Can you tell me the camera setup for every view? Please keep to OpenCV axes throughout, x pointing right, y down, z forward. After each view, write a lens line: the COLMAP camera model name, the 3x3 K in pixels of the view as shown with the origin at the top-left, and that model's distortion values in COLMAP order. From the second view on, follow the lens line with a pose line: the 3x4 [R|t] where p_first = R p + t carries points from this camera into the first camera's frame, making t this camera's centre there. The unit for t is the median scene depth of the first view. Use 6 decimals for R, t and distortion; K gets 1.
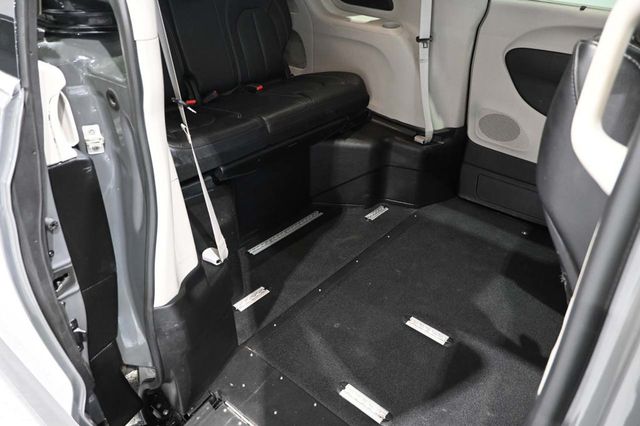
lens RADIAL K [[440.8, 0, 320.7], [0, 440.8, 215.5], [0, 0, 1]] dist [-0.004582, 0.001969]
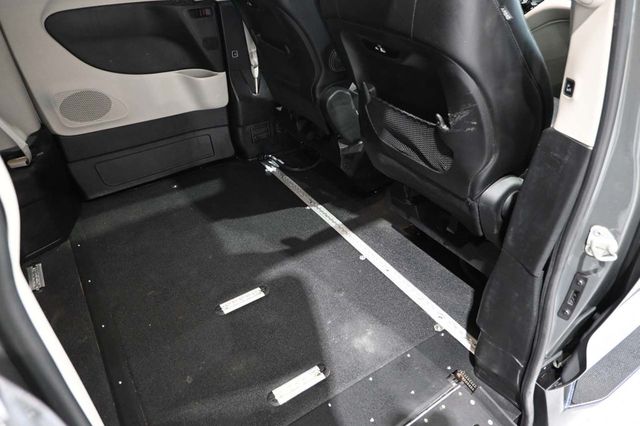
lens RADIAL K [[440.8, 0, 319.0], [0, 440.8, 211.1], [0, 0, 1]] dist [-0.004582, 0.001969]
pose [[0.270416, -0.570114, 0.775786, -0.280035], [0.526495, 0.762209, 0.376616, -0.130725], [-0.806026, 0.306605, 0.506276, 0.250102]]
